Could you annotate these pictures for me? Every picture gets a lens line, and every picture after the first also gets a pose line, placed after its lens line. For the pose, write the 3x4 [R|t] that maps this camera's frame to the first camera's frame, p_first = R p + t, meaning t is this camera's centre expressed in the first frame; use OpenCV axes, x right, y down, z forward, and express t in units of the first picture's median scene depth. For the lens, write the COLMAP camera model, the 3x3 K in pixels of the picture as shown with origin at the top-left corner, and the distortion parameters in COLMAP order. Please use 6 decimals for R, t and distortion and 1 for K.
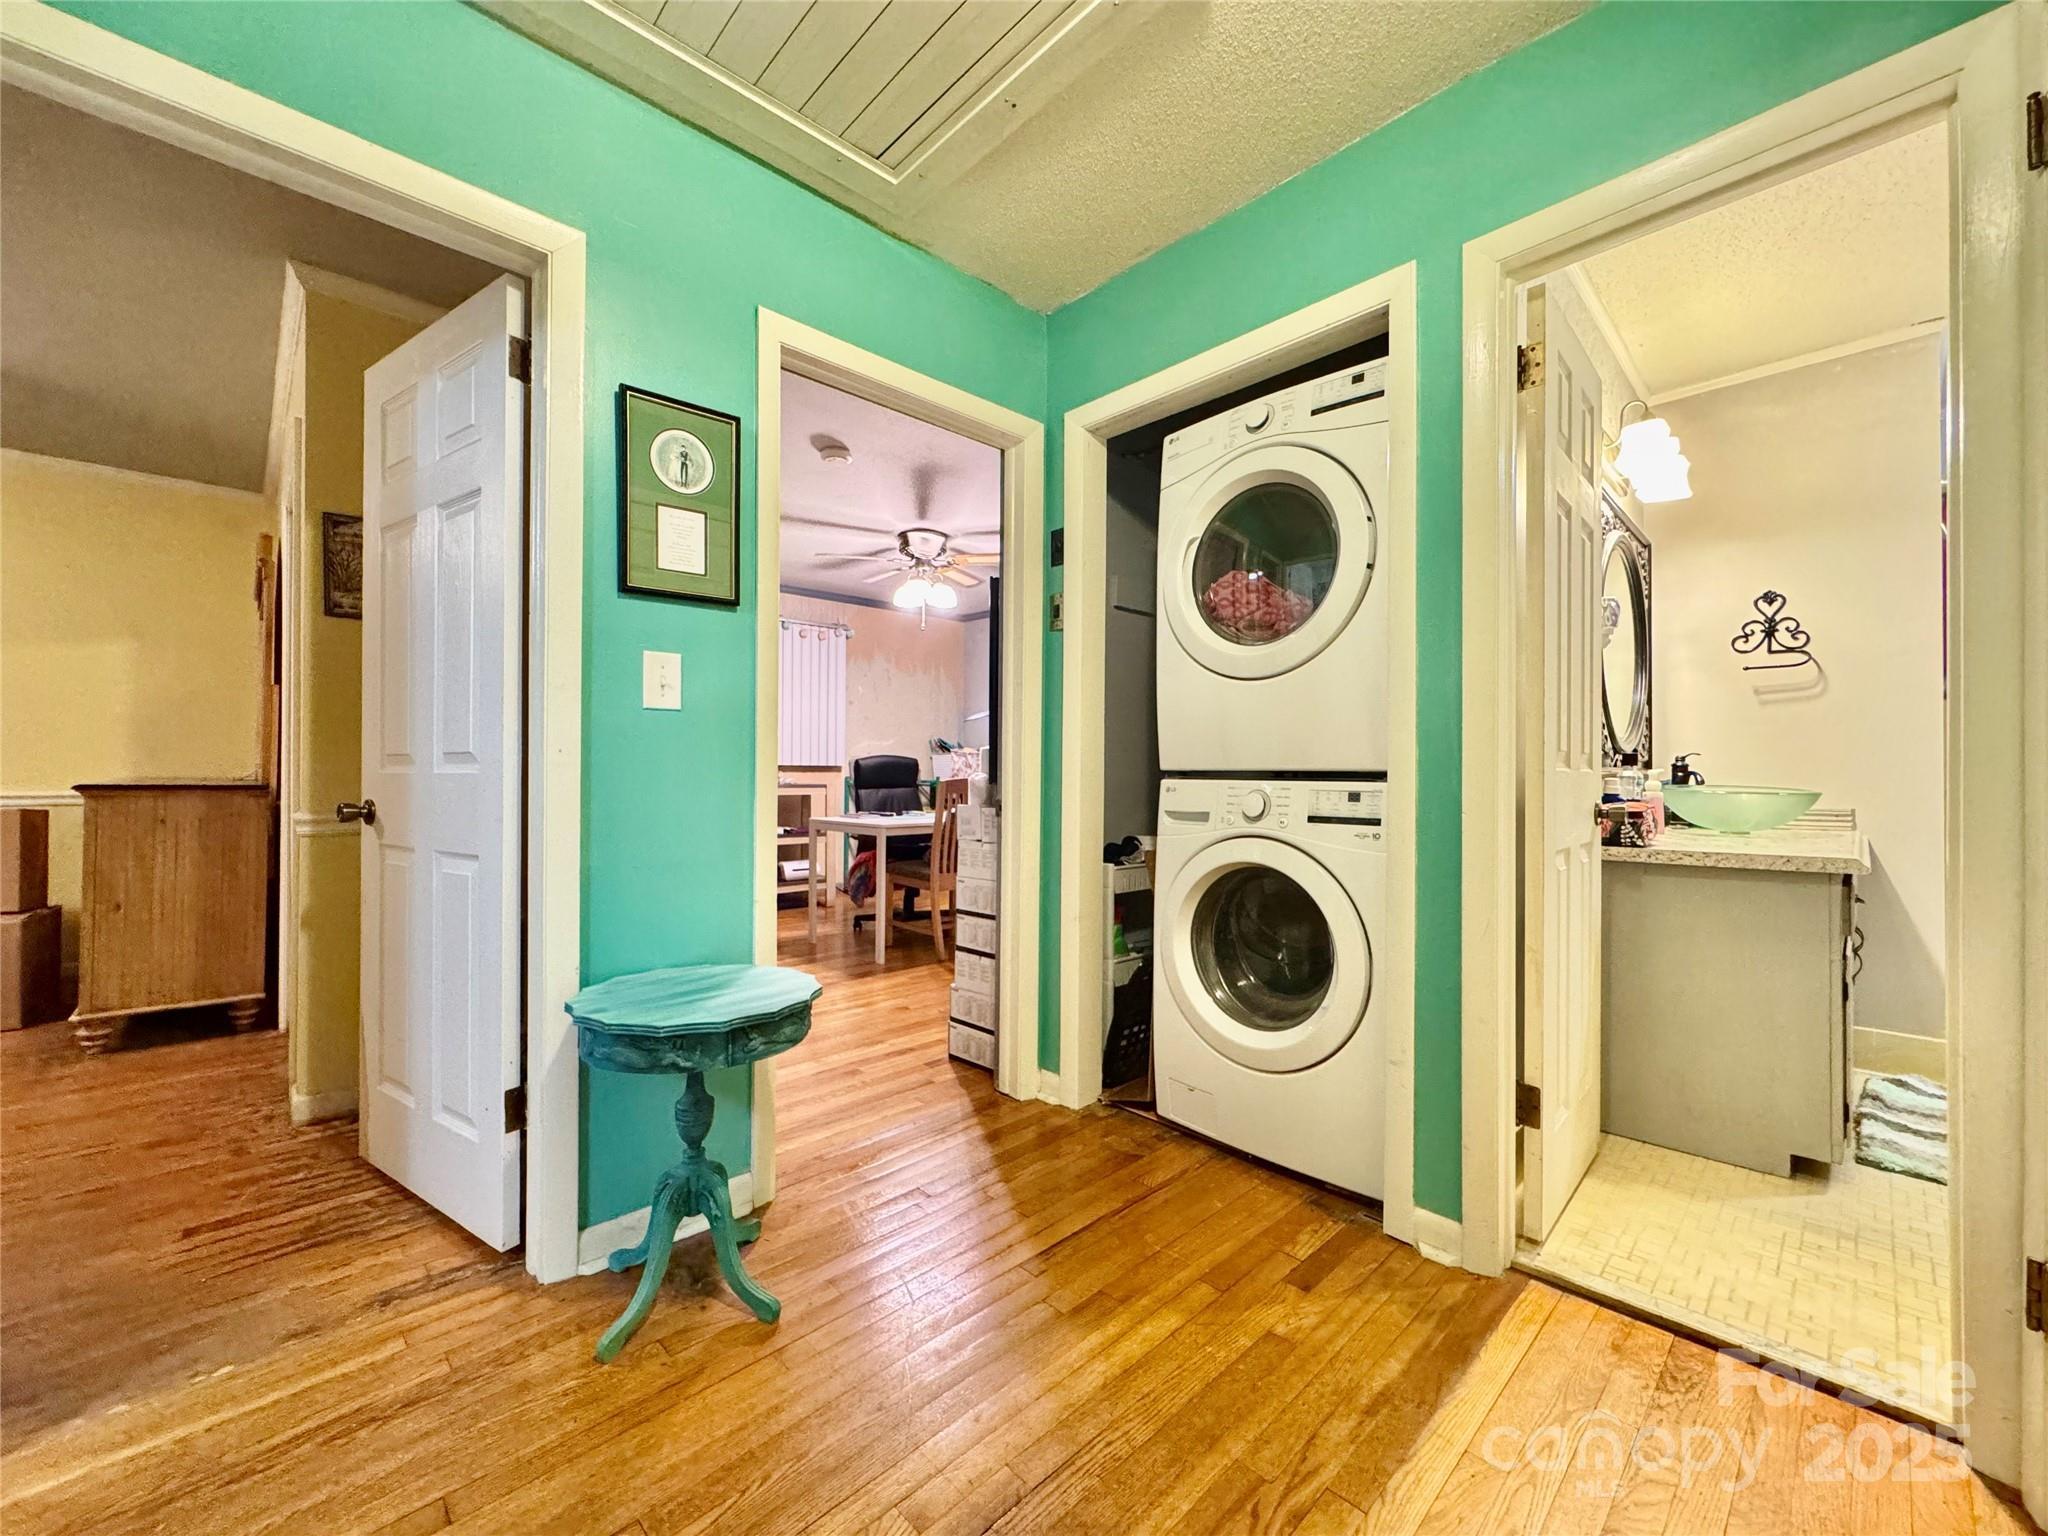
lens RADIAL K [[816.9, 0, 1024.0], [0, 816.9, 768.0], [0, 0, 1]] dist [-0.001016, -0.000221]
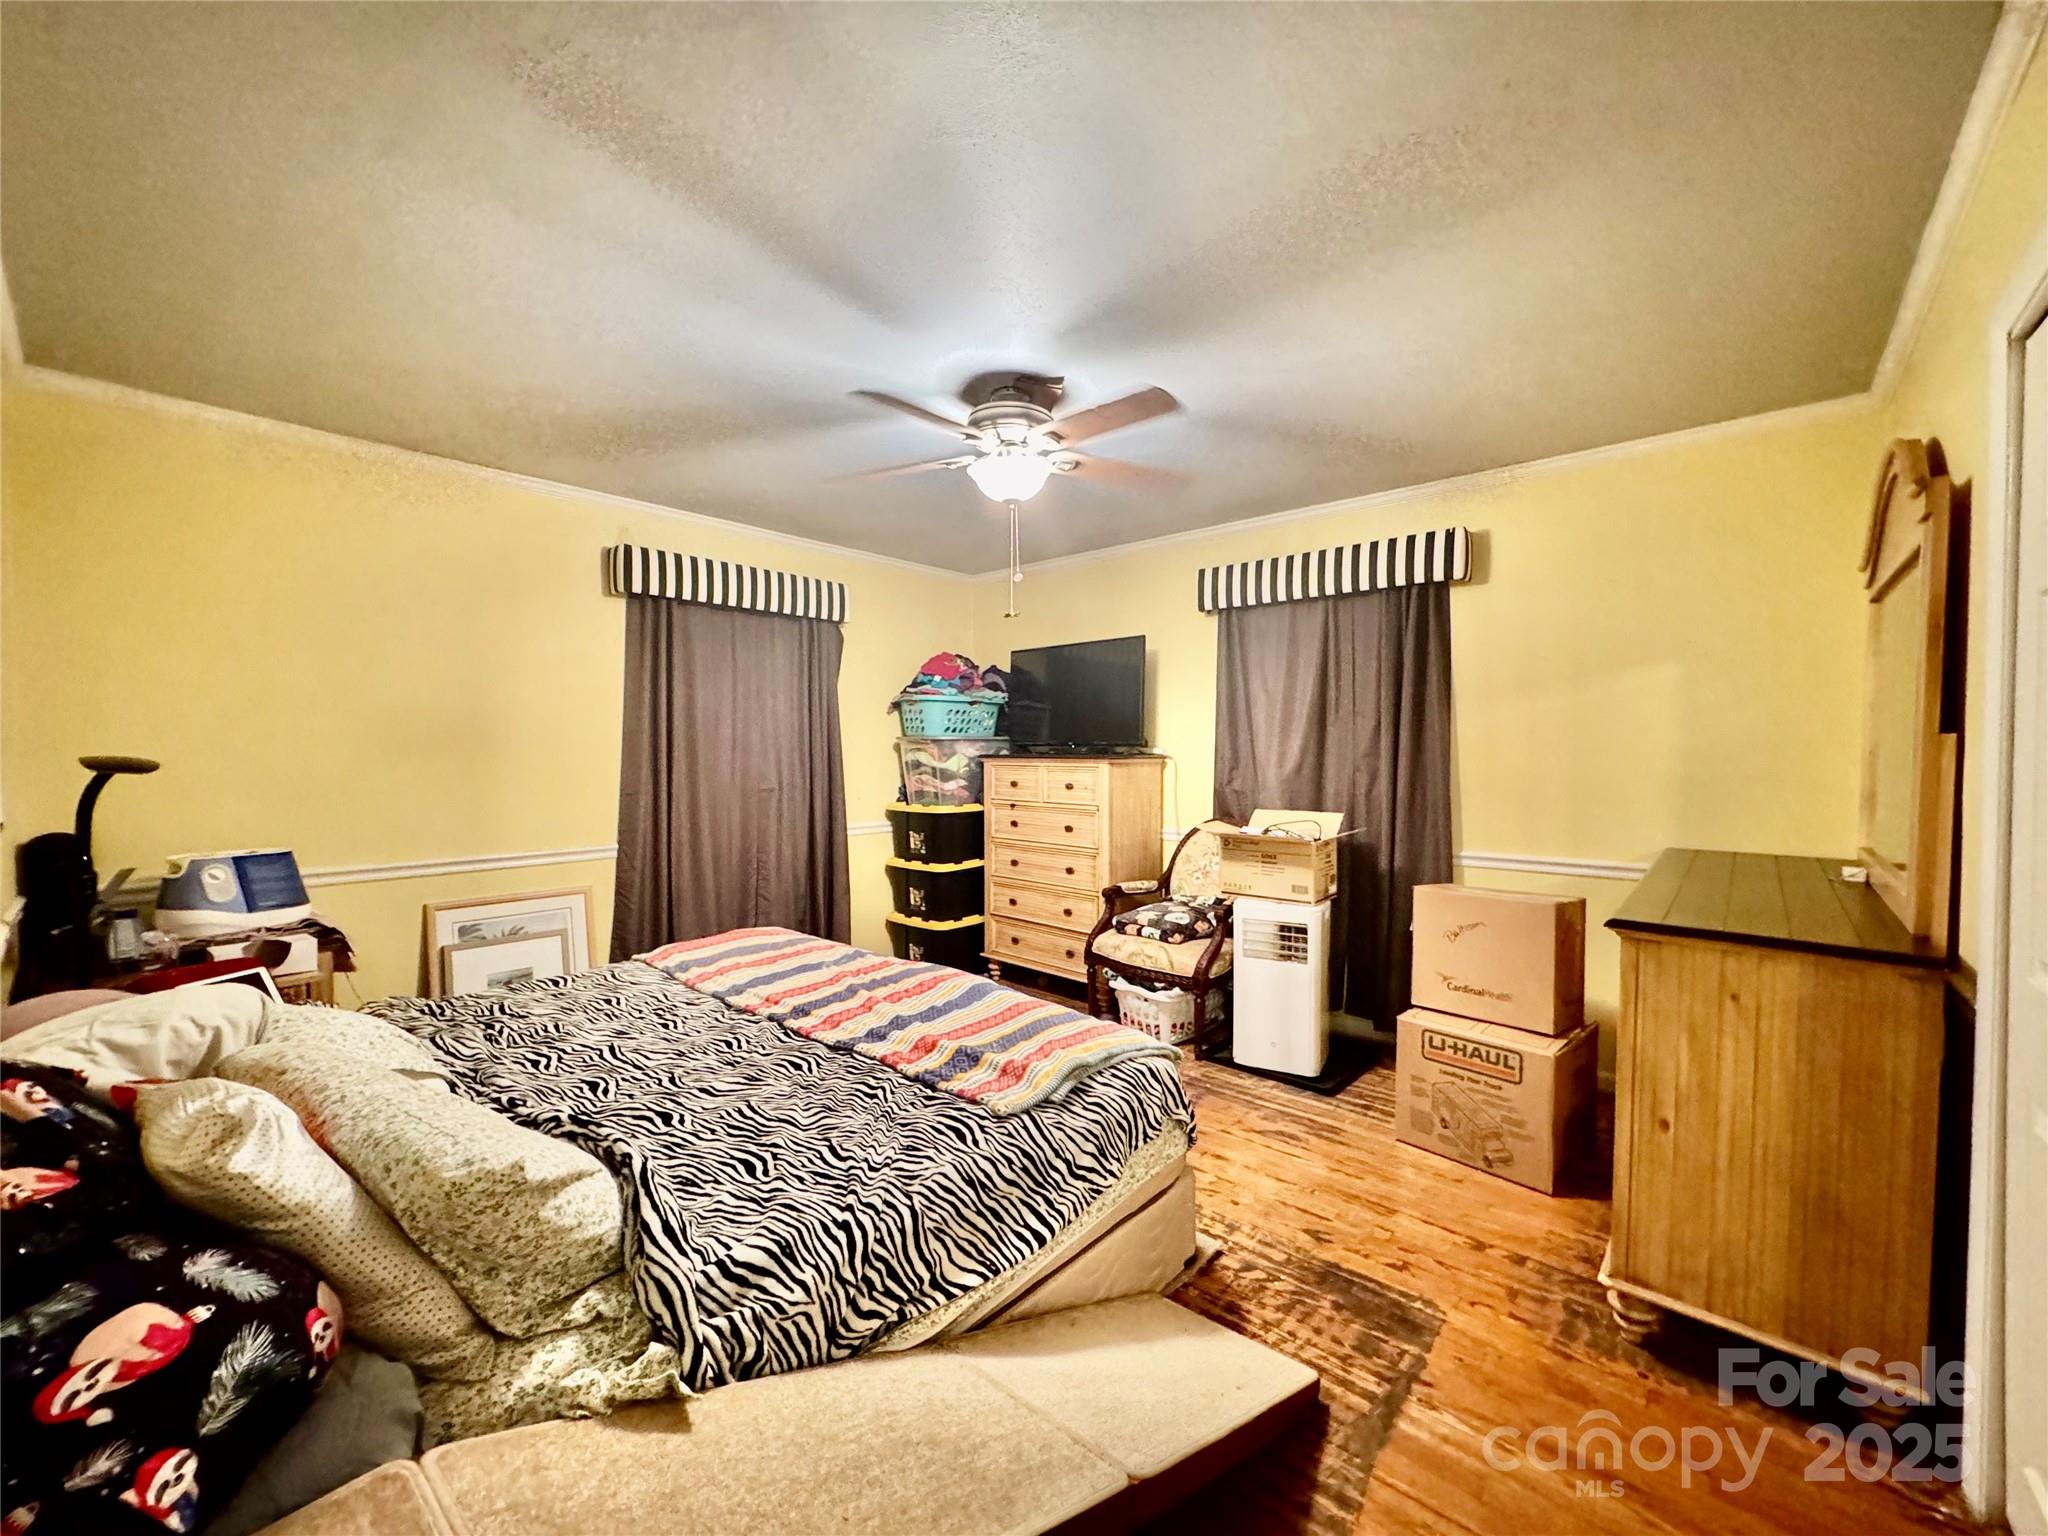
lens RADIAL K [[807.2, 0, 992.3], [0, 807.2, 766.9], [0, 0, 1]] dist [0.000203, 0.000014]
pose [[0.038279, 0.024365, -0.998970, -0.518745], [0.009332, 0.999650, 0.024739, -0.112643], [0.999224, -0.010269, 0.038038, 0.464453]]
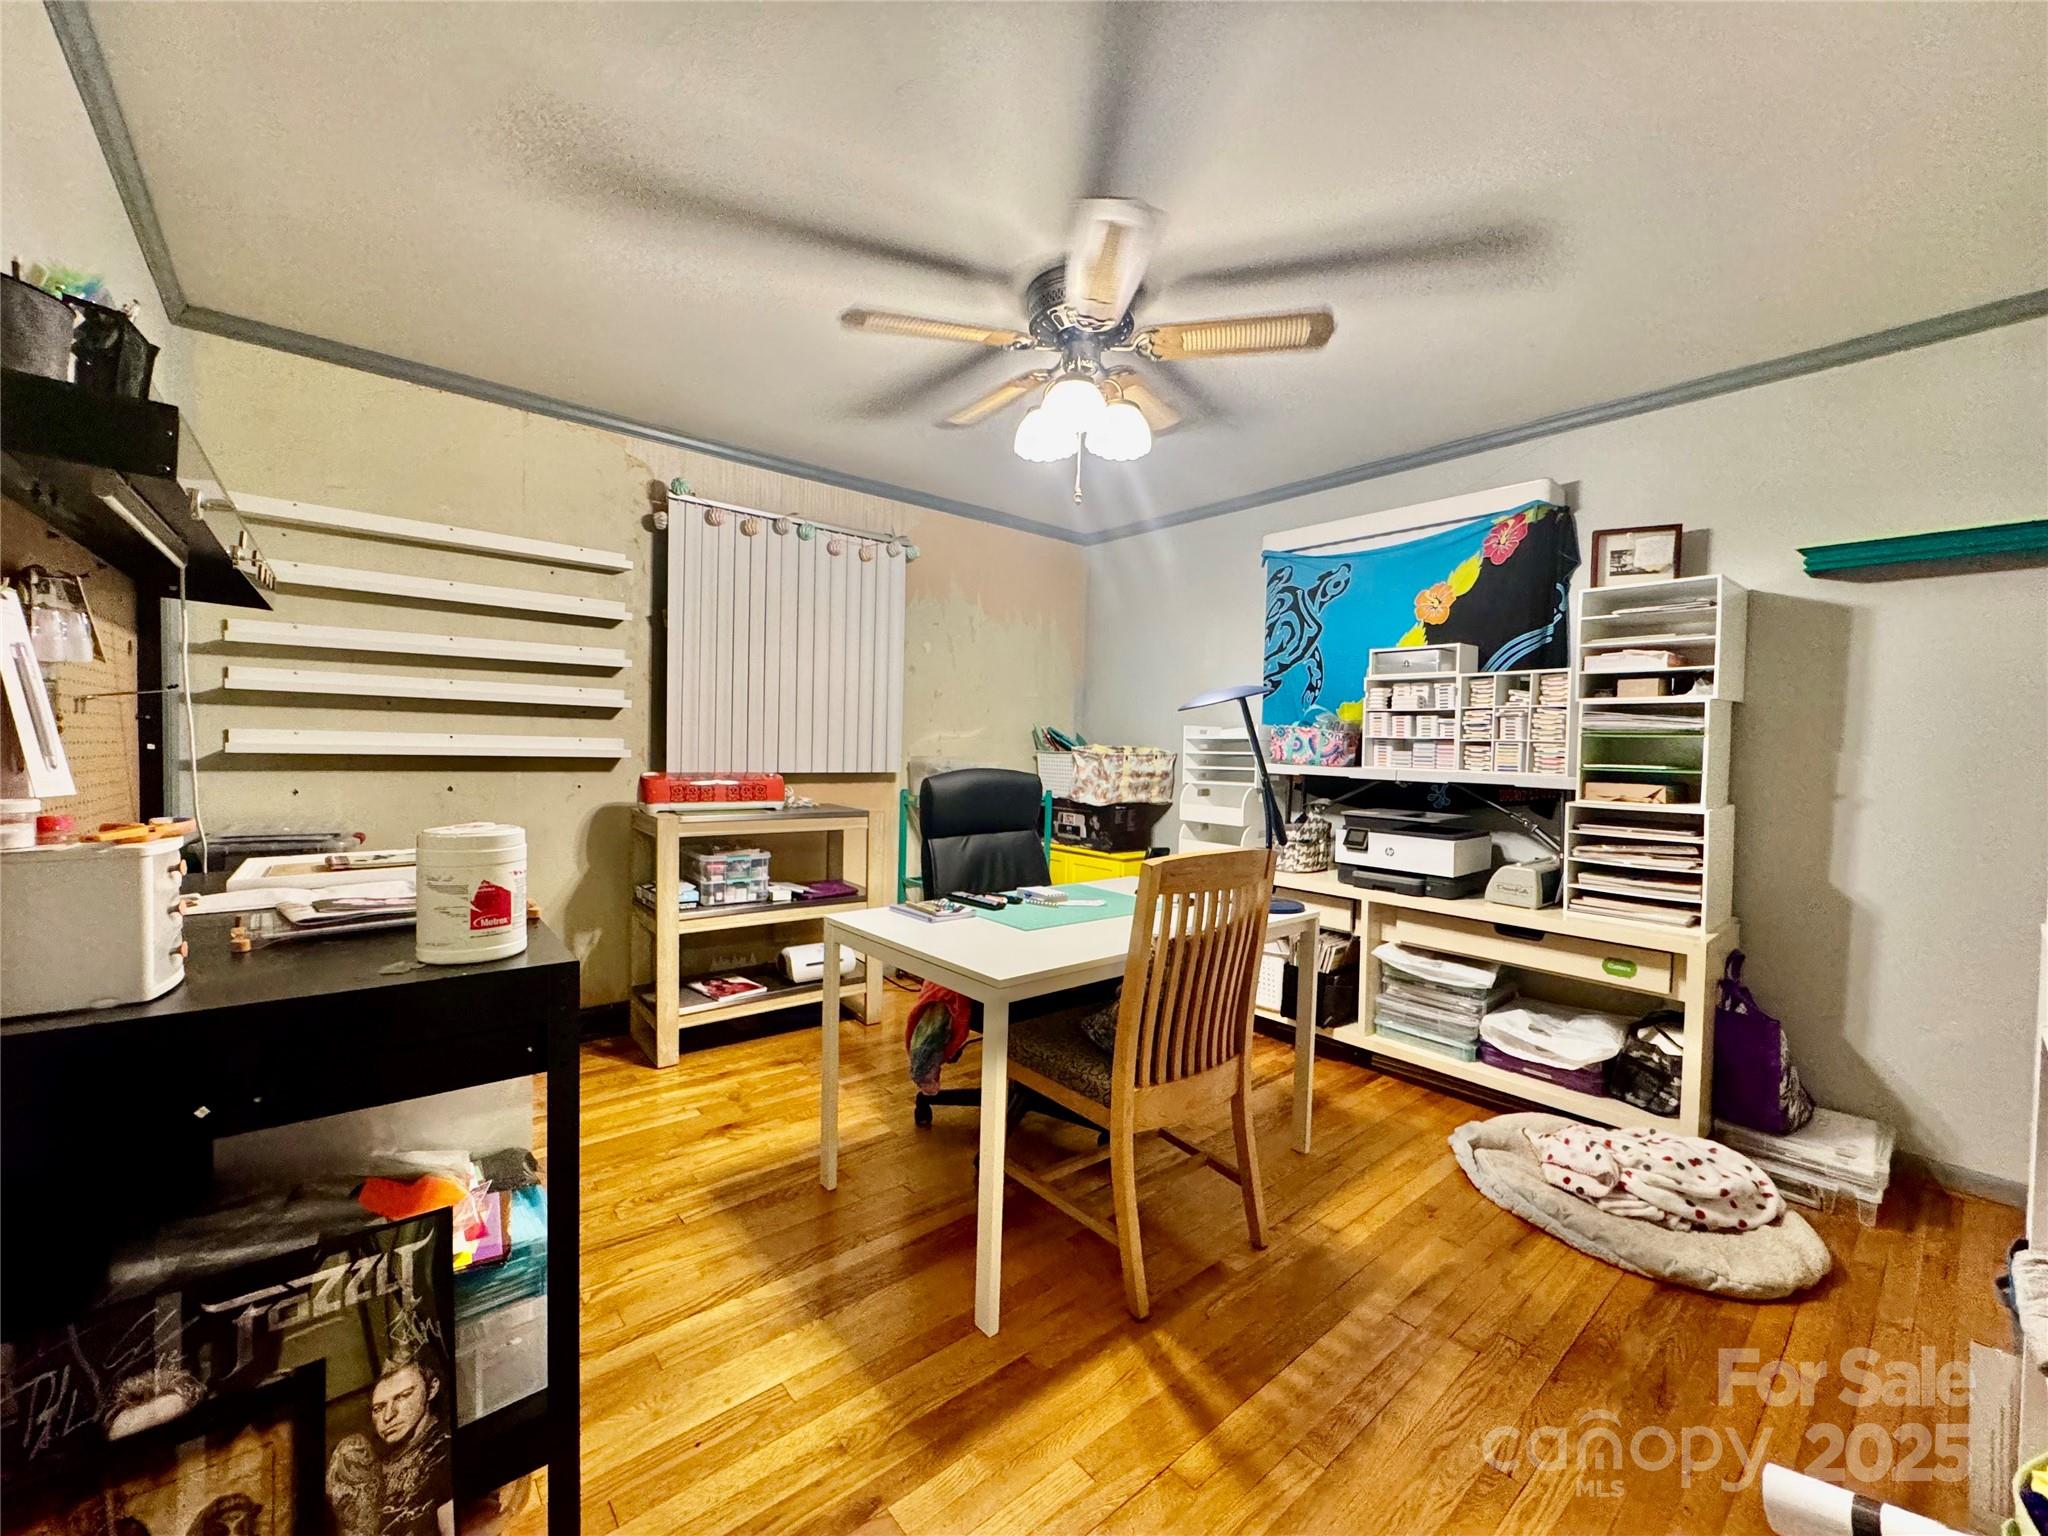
lens RADIAL K [[816.9, 0, 1024.0], [0, 816.9, 768.0], [0, 0, 1]] dist [-0.001016, -0.000221]
pose [[0.997991, 0.021307, -0.059659, -0.204899], [-0.019377, 0.999276, 0.032734, -0.061183], [0.060314, -0.031512, 0.997682, 0.893302]]
